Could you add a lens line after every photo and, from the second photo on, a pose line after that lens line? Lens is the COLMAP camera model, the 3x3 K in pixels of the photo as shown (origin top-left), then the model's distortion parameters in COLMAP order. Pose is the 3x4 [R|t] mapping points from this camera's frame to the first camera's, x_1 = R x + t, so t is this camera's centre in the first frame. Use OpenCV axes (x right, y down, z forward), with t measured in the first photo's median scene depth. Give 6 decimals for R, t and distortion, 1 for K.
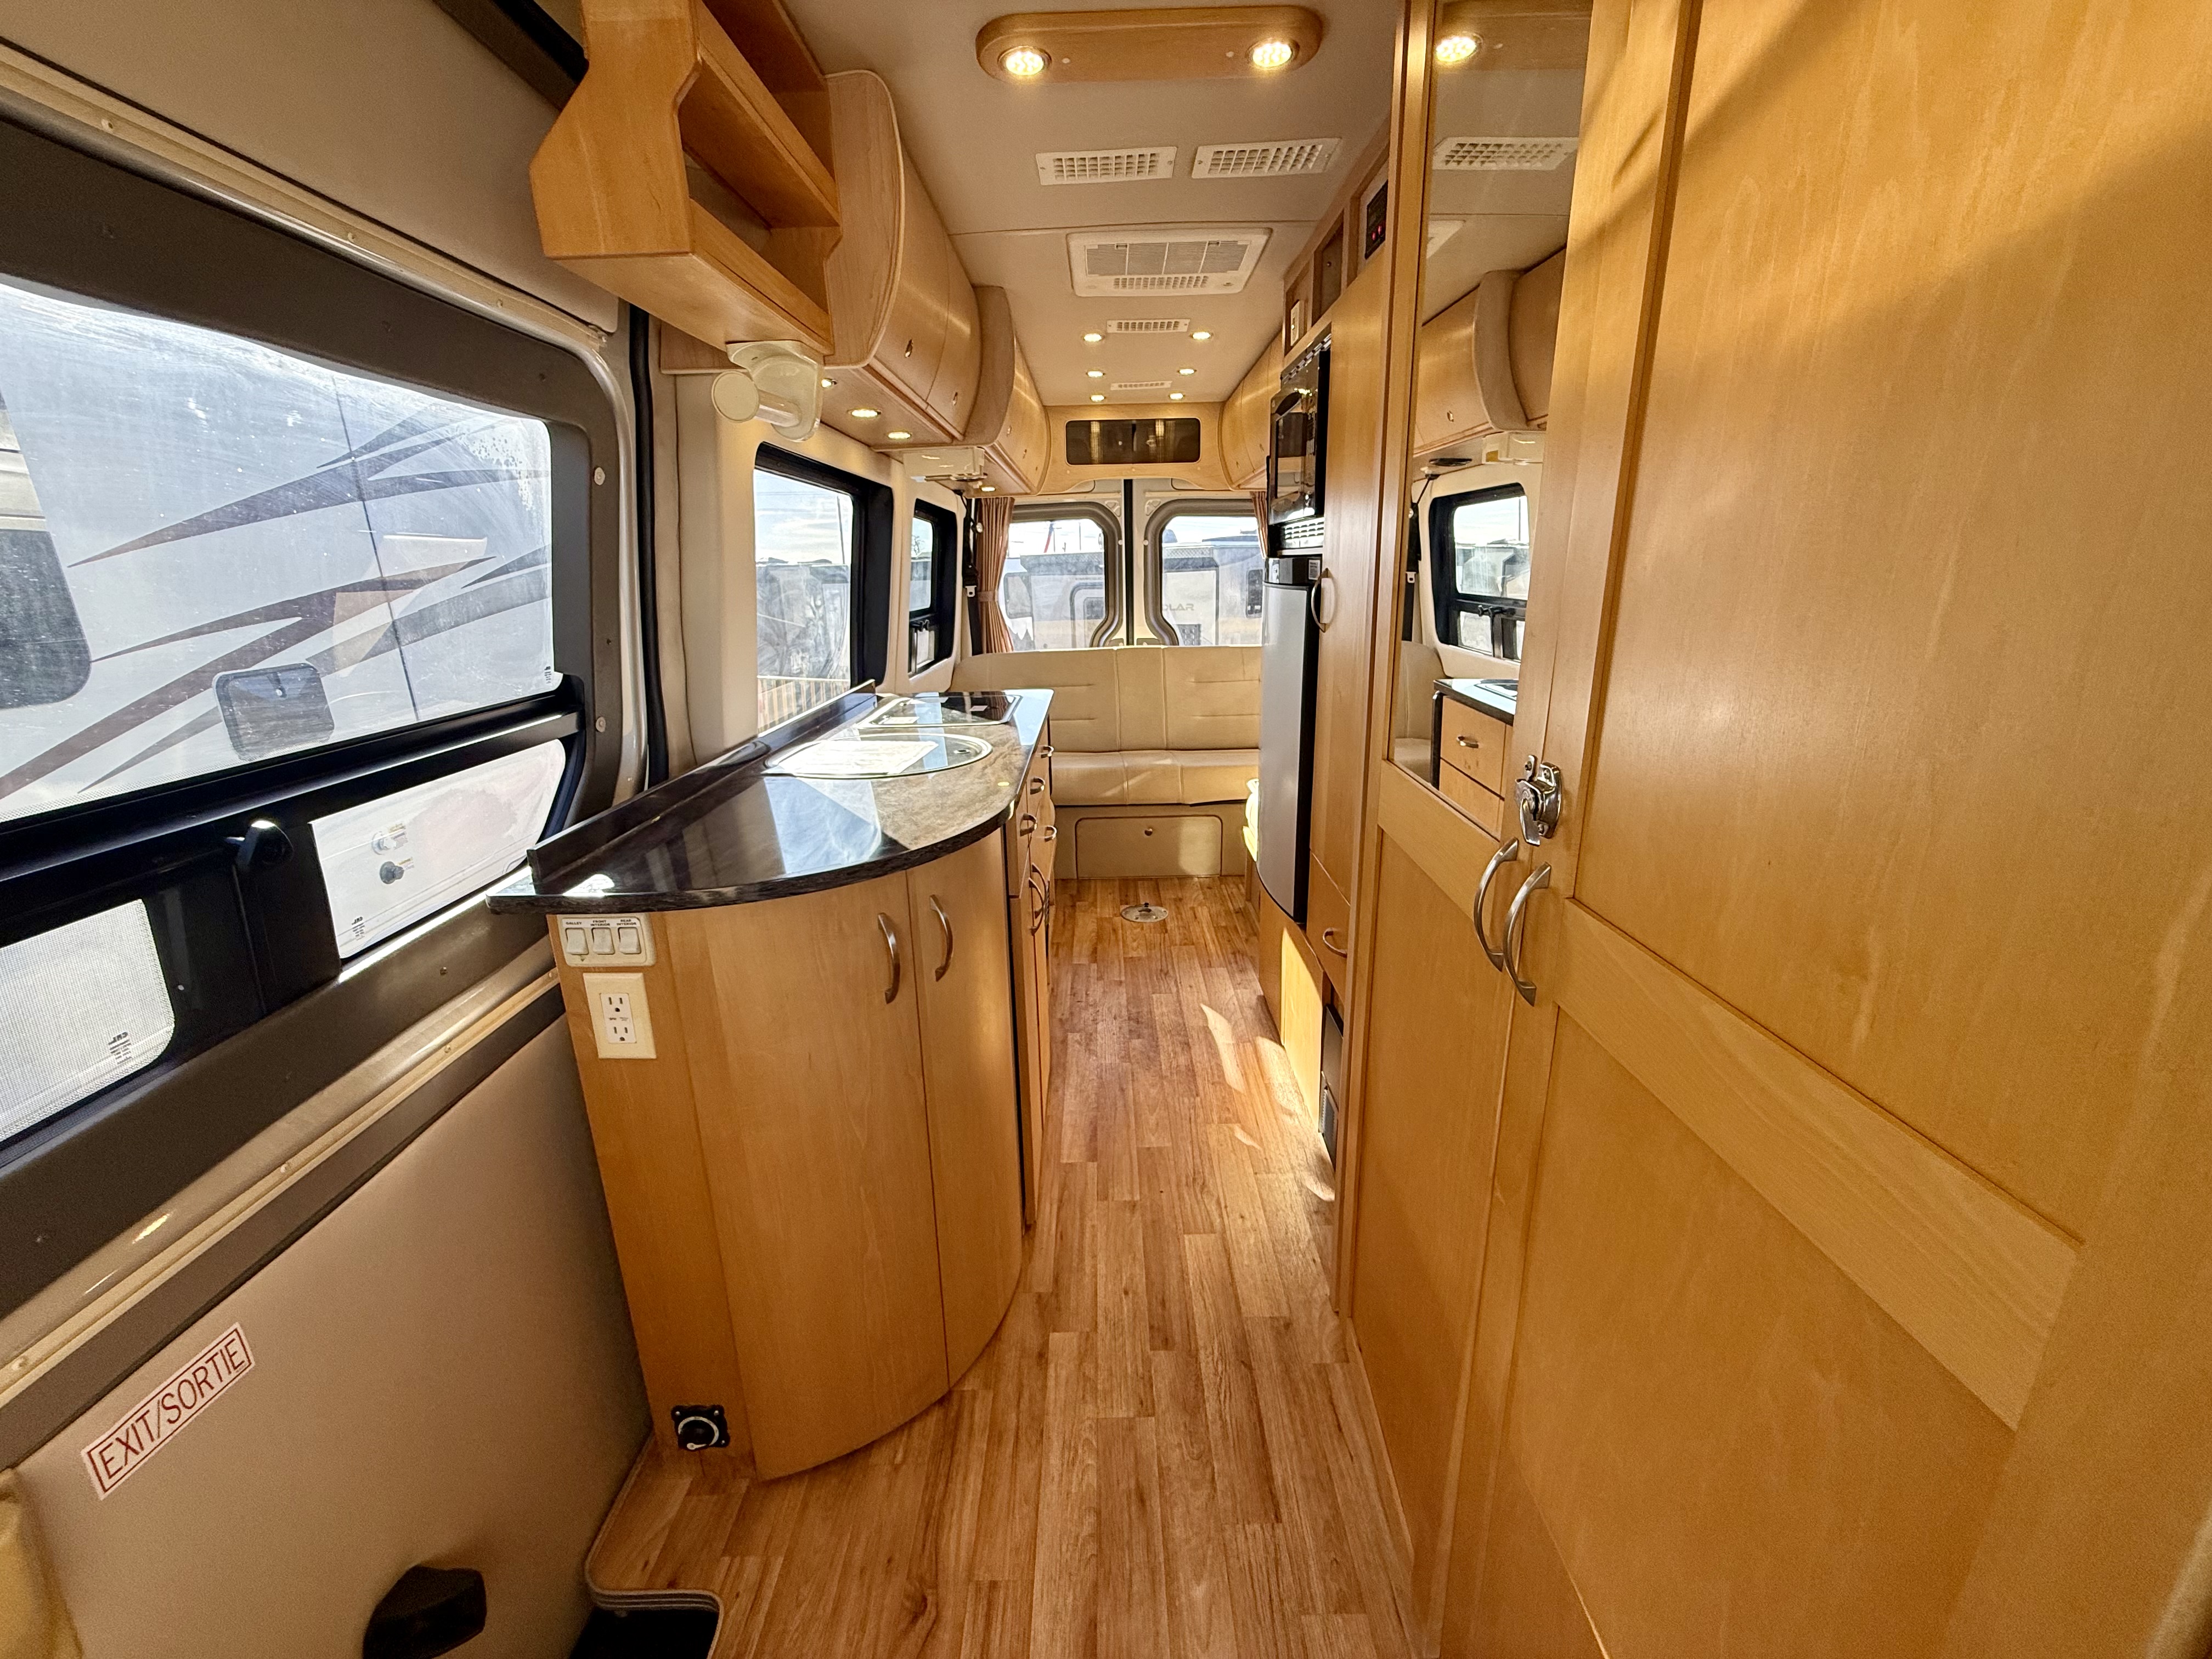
lens RADIAL K [[882.3, 0, 1105.8], [0, 882.3, 830.8], [0, 0, 1]] dist [0.001554, 0.000005]
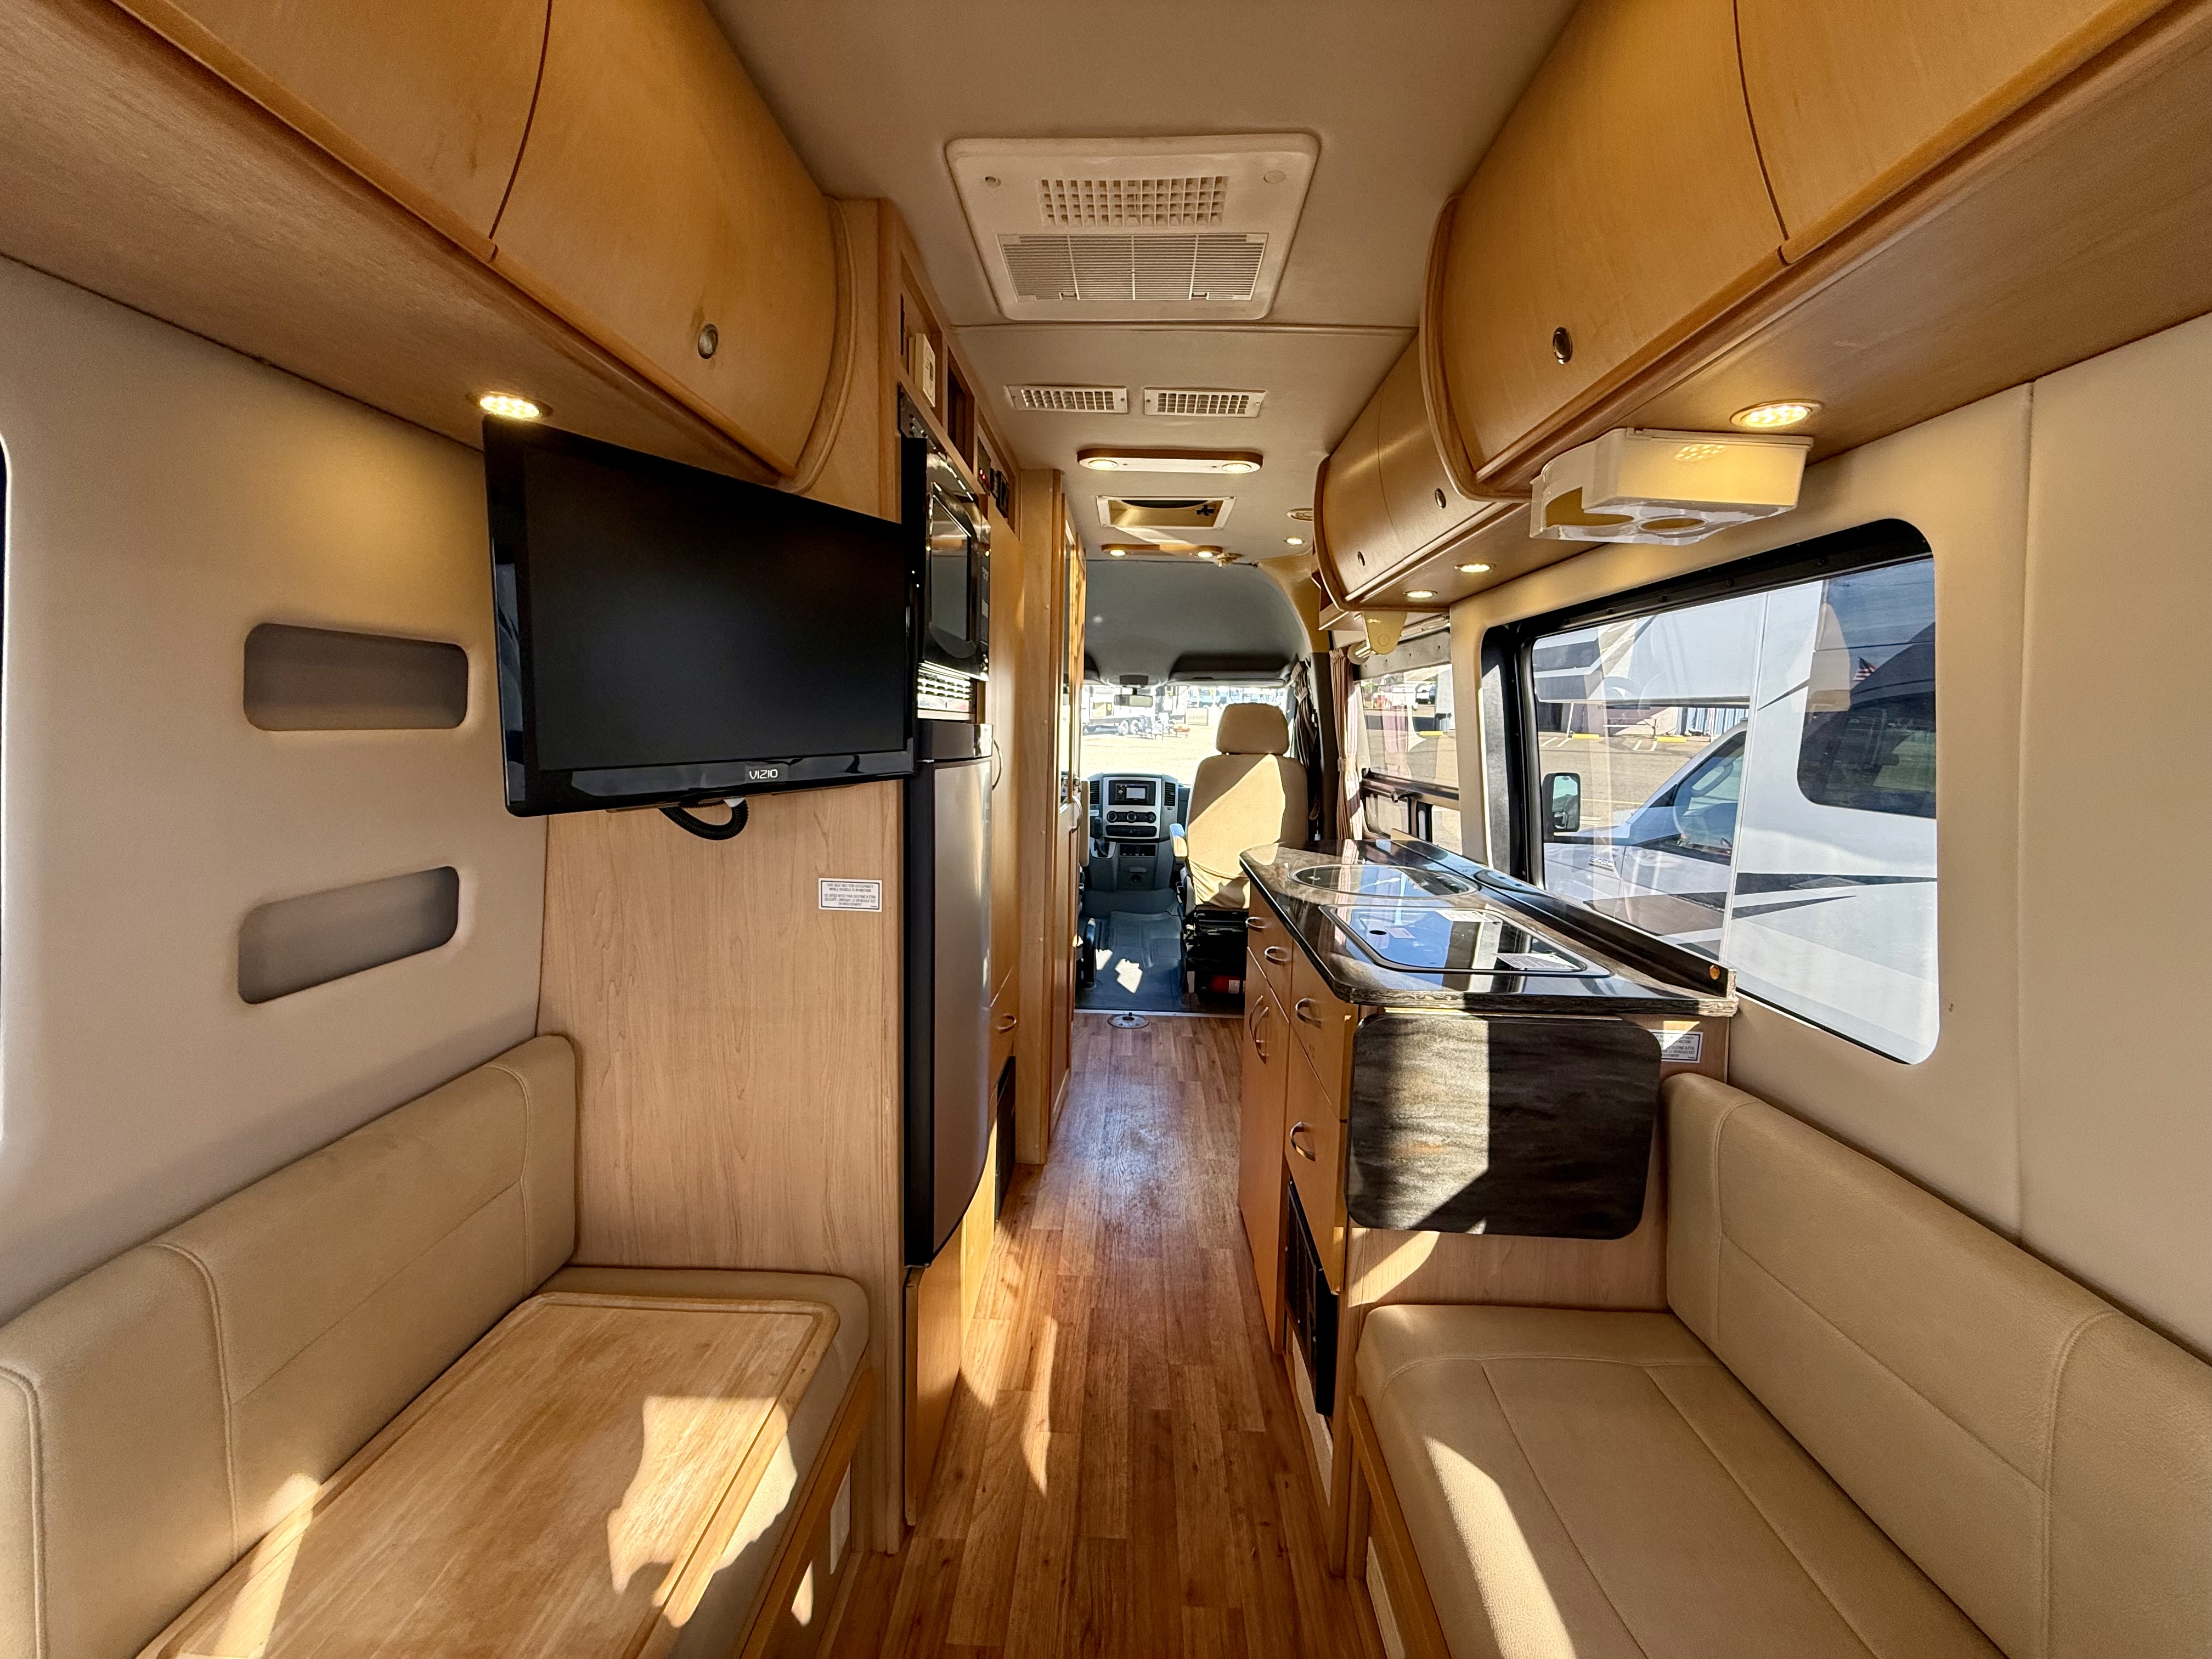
lens RADIAL K [[882.3, 0, 1105.8], [0, 882.3, 830.8], [0, 0, 1]] dist [0.001554, 0.000005]
pose [[-0.999156, -0.002138, 0.041025, 0.062286], [0.014467, 0.916359, 0.400097, -0.552440], [-0.038449, 0.400352, -0.915554, 1.812111]]
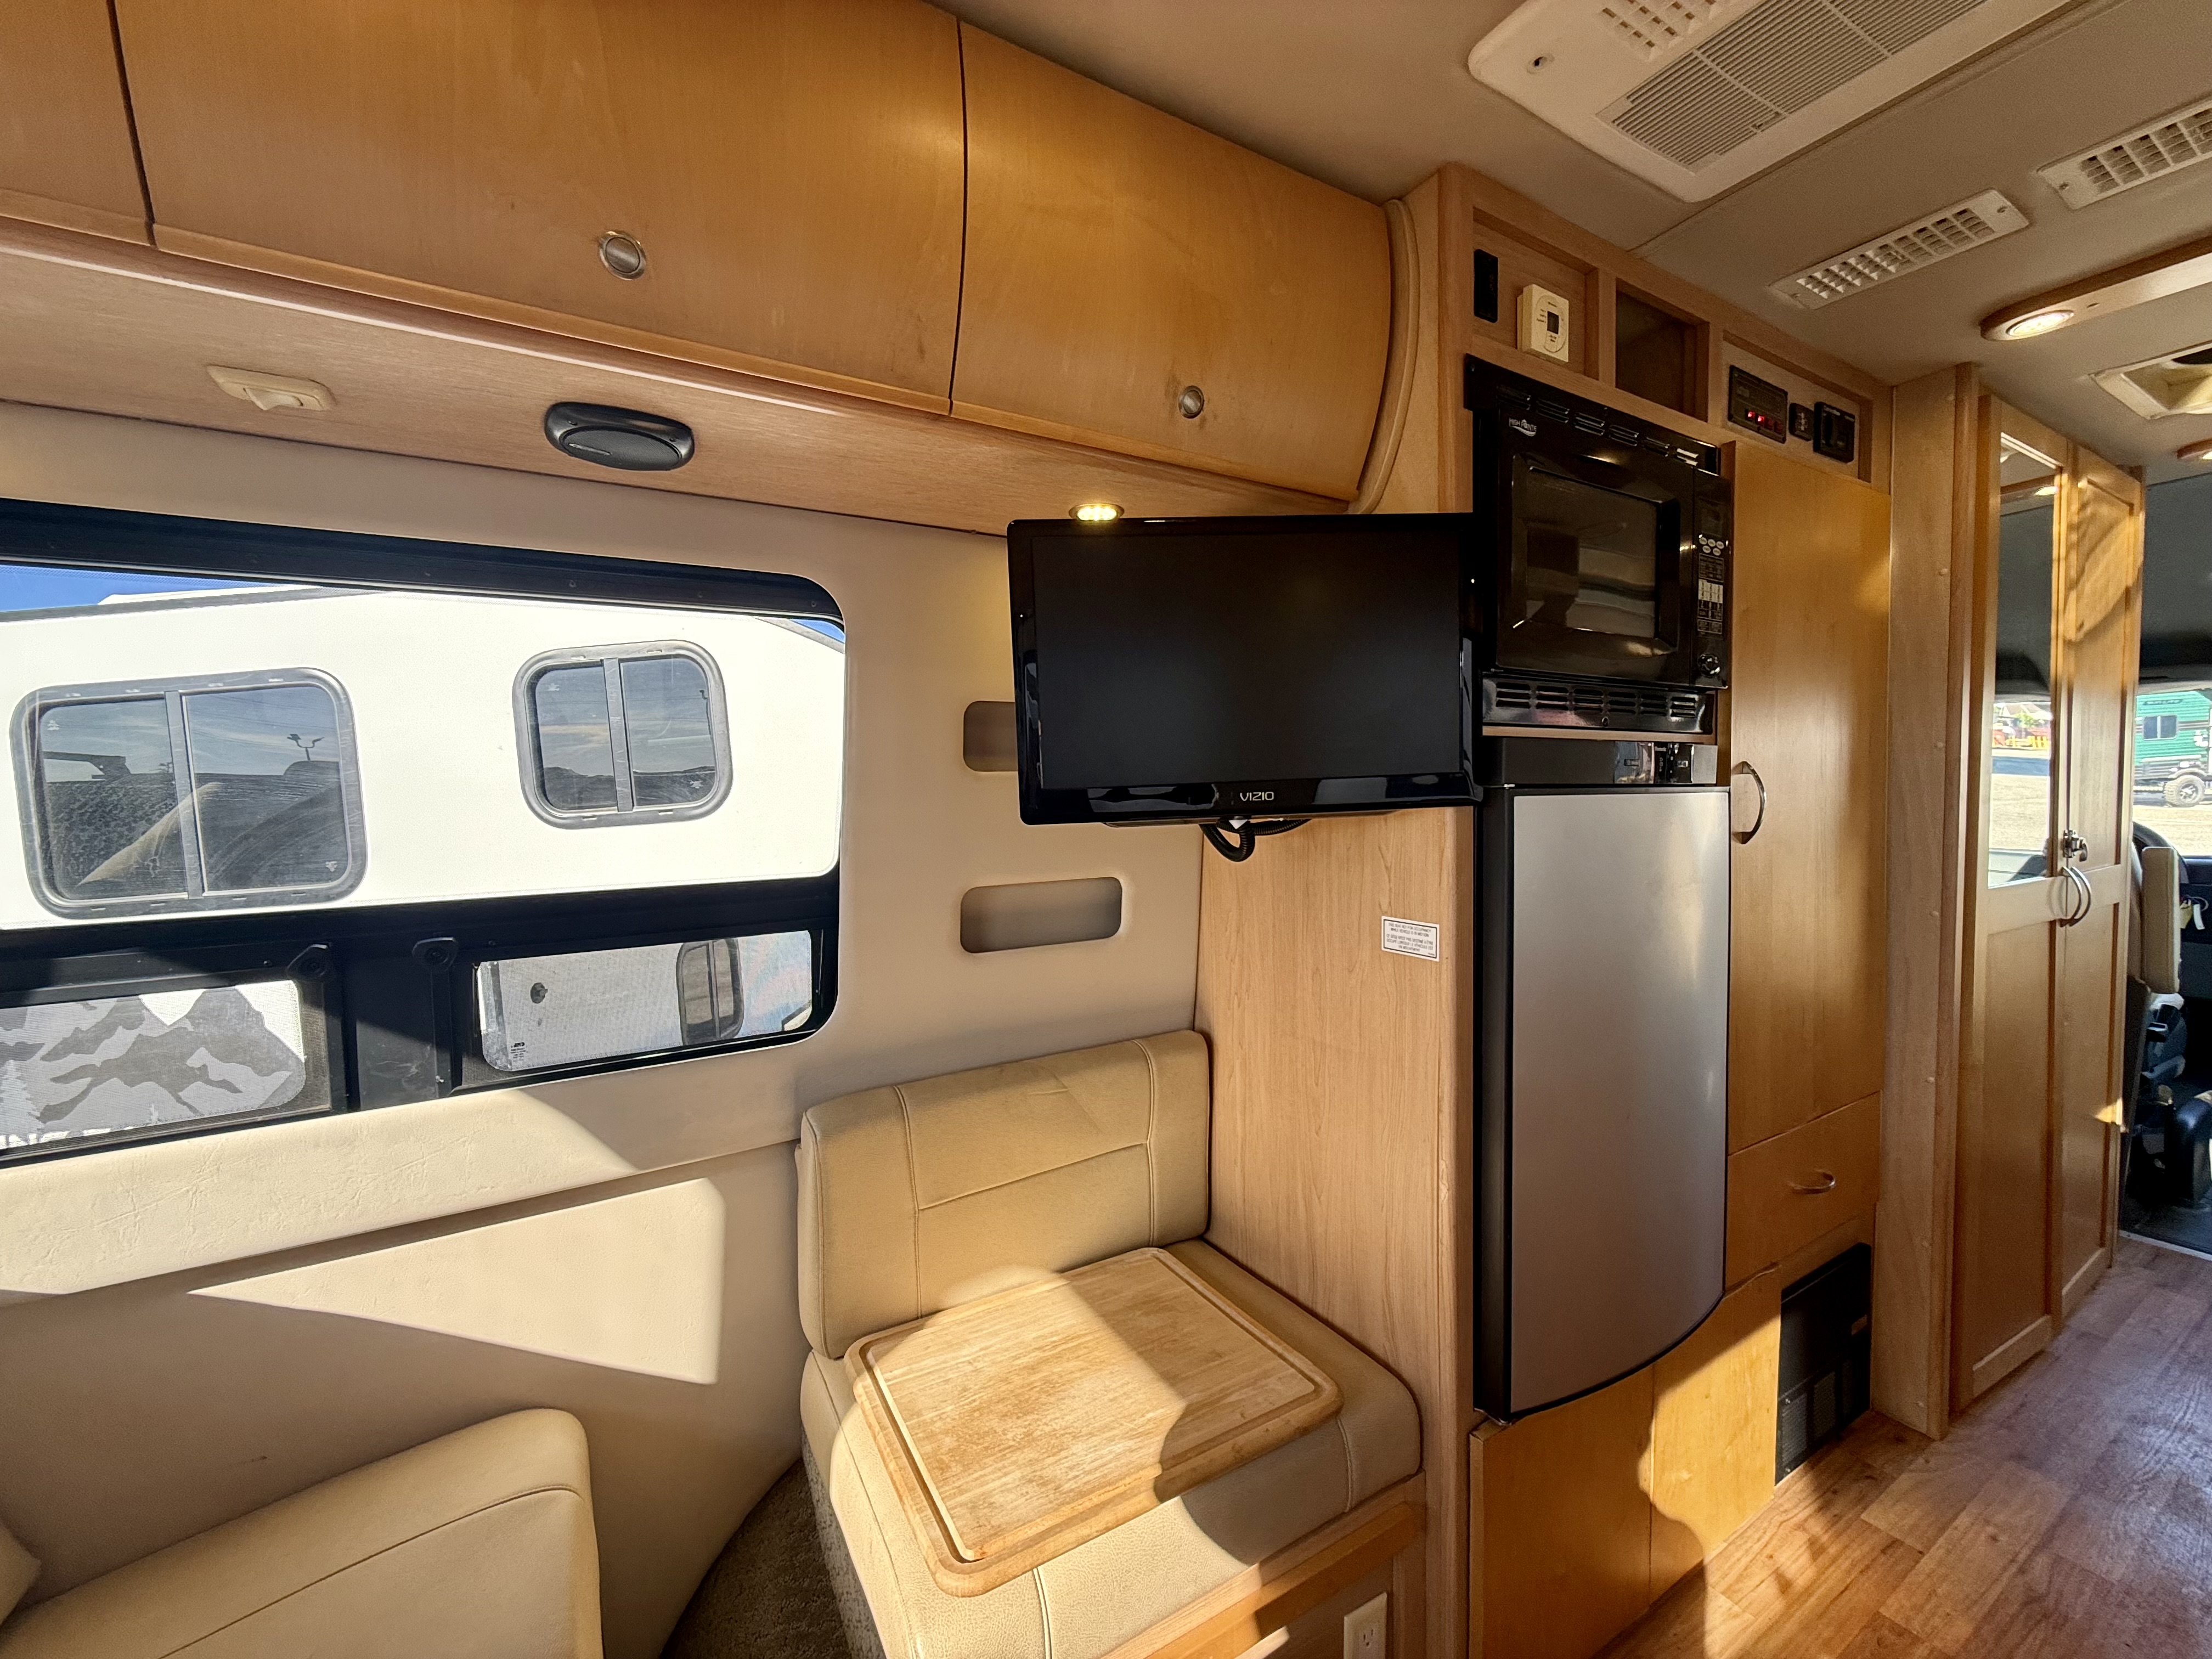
lens RADIAL K [[882.3, 0, 1105.8], [0, 882.3, 830.8], [0, 0, 1]] dist [0.001554, 0.000005]
pose [[-0.501874, -0.002205, 0.864938, -0.119631], [0.278556, 0.946307, 0.164043, -0.471498], [-0.818858, 0.323262, -0.474312, 1.663563]]
